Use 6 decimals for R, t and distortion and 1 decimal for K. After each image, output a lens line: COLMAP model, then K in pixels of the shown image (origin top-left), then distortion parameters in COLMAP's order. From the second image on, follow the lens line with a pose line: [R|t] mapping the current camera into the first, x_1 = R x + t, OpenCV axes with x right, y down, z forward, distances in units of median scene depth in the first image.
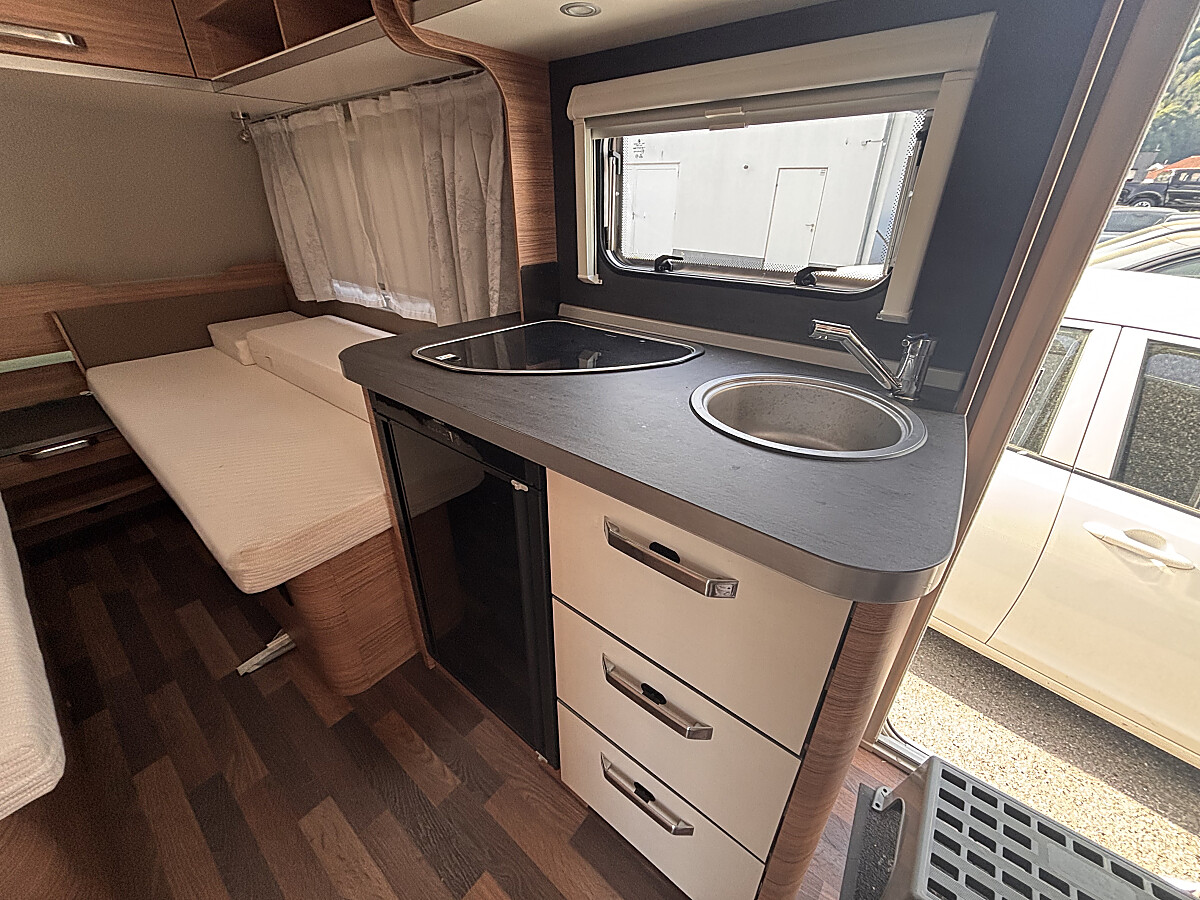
lens RADIAL K [[485.3, 0, 599.9], [0, 485.3, 450.9], [0, 0, 1]] dist [-0.003675, 0.000076]
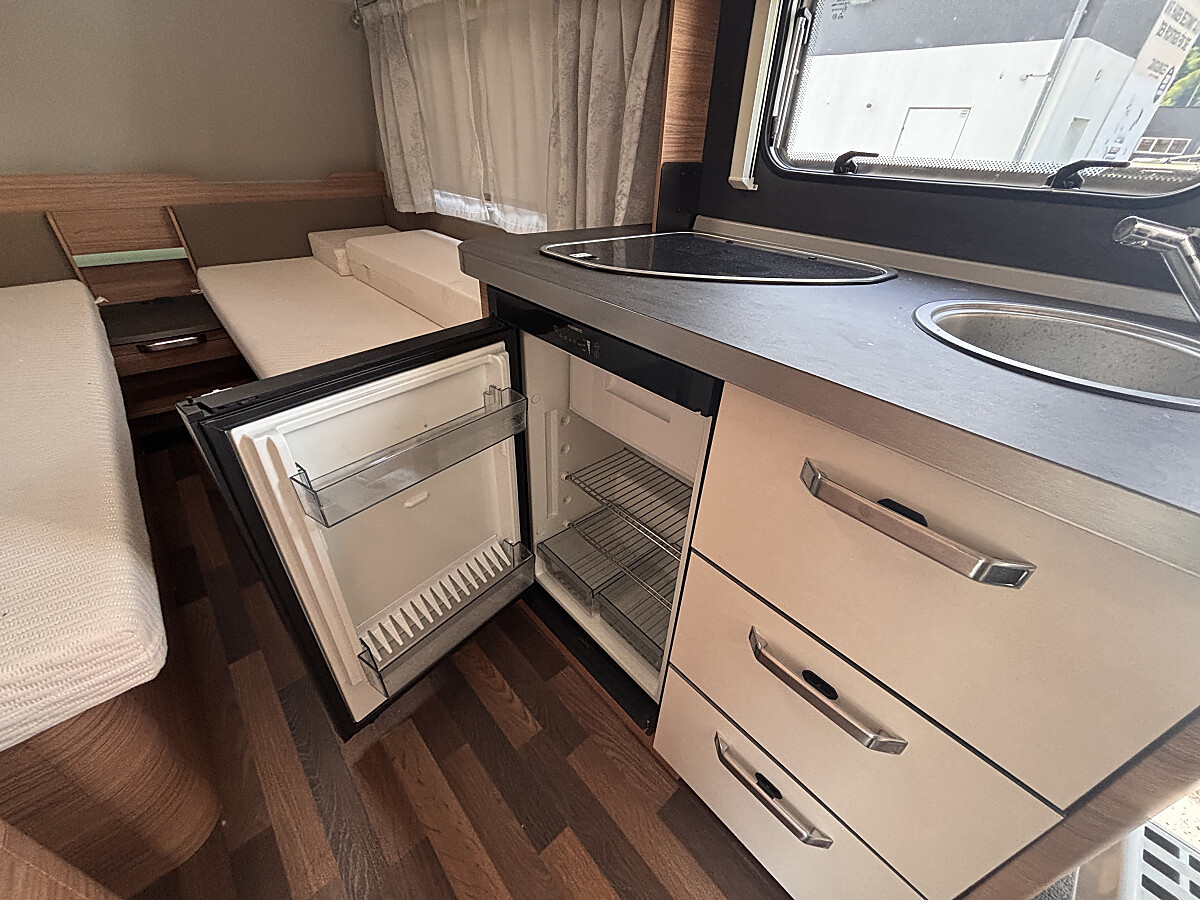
lens RADIAL K [[485.3, 0, 598.4], [0, 485.3, 451.0], [0, 0, 1]] dist [-0.003675, 0.000076]
pose [[0.987100, 0.112393, -0.114022, -0.125634], [-0.101956, 0.990377, 0.093589, 0.049076], [0.123443, -0.080756, 0.989060, 0.118854]]
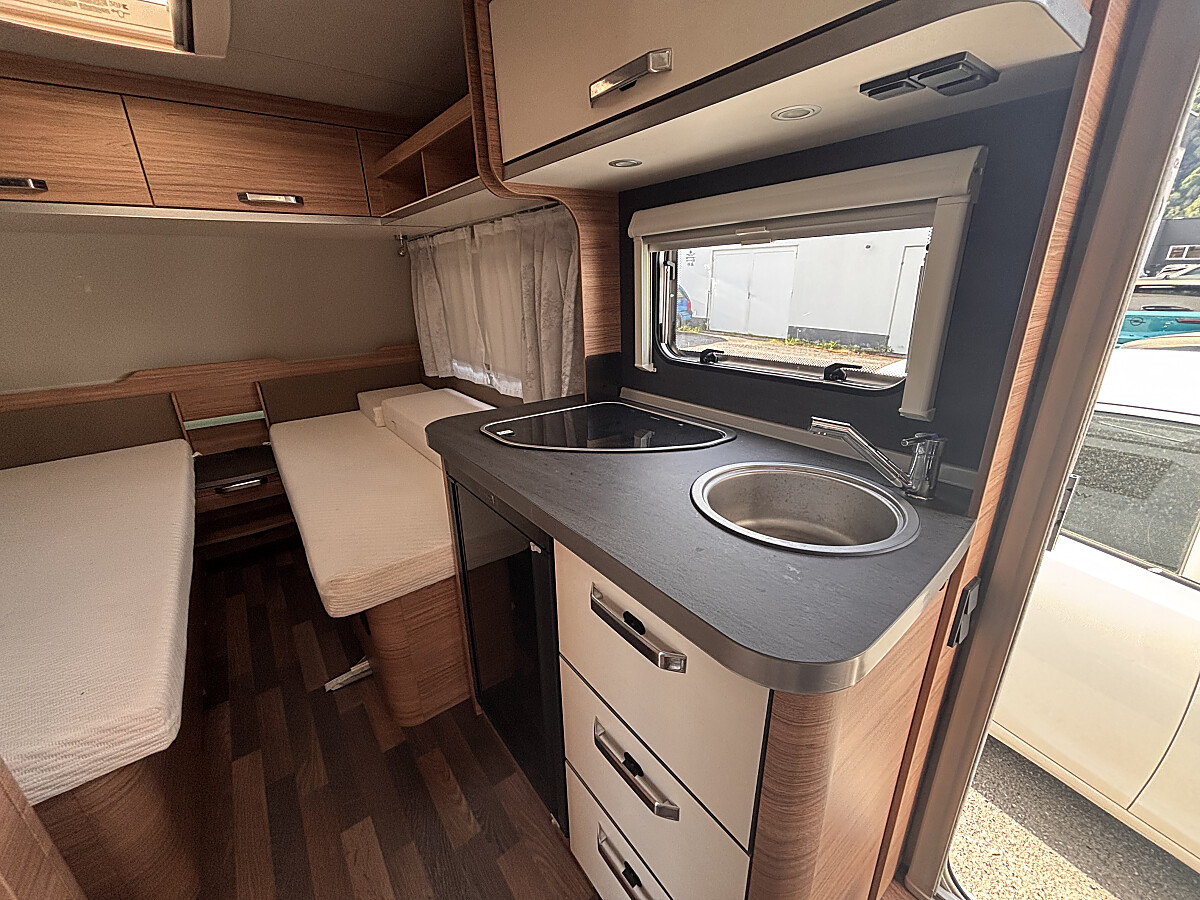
lens RADIAL K [[485.3, 0, 598.4], [0, 485.3, 449.7], [0, 0, 1]] dist [-0.003675, 0.000076]
pose [[0.971225, 0.052910, -0.232211, 0.149625], [-0.085502, 0.987472, -0.132618, -0.011788], [0.222285, 0.148656, 0.963582, -0.070133]]
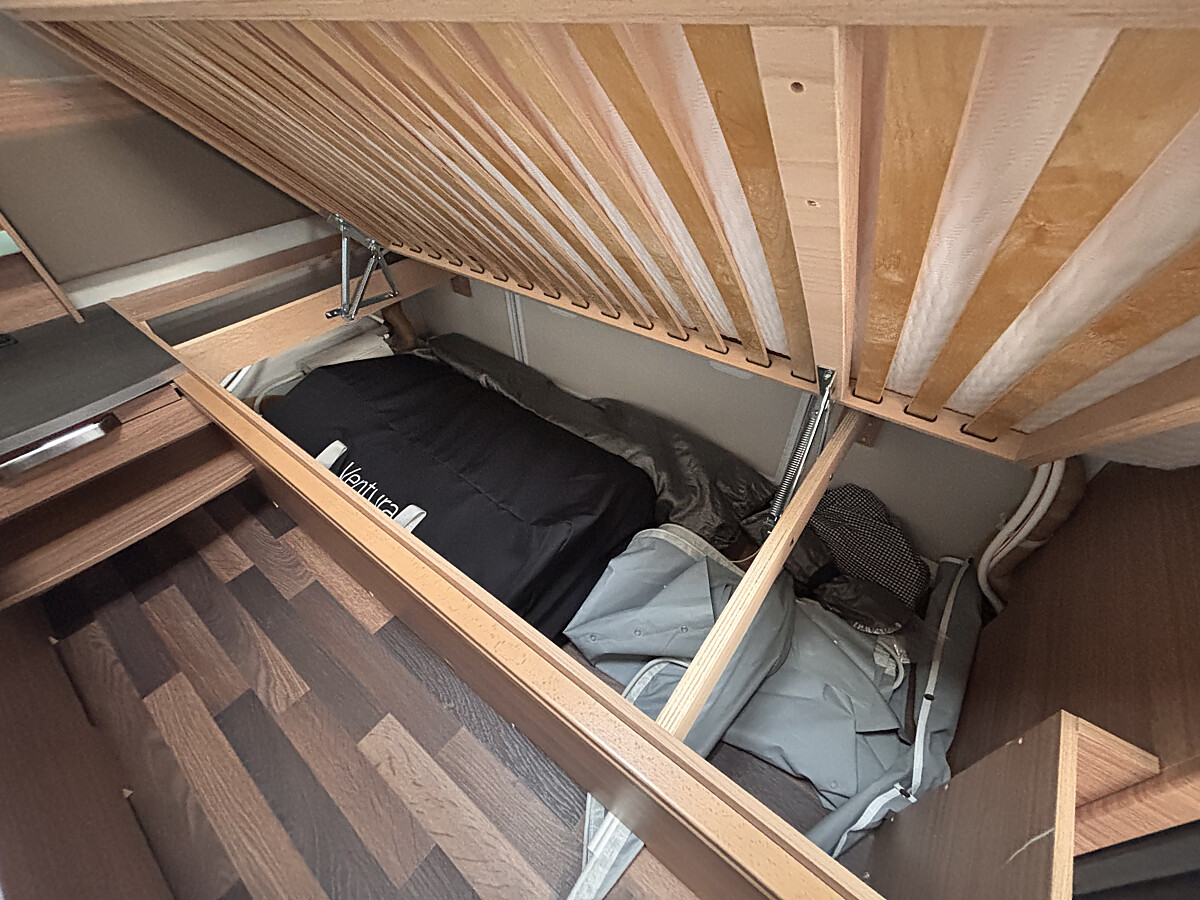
lens RADIAL K [[485.3, 0, 604.2], [0, 485.3, 454.3], [0, 0, 1]] dist [-0.003675, 0.000076]
pose [[0.999502, -0.026271, 0.017502, -0.181943], [0.021159, 0.968996, 0.246169, 0.085298], [-0.023426, -0.245676, 0.969069, 0.278438]]
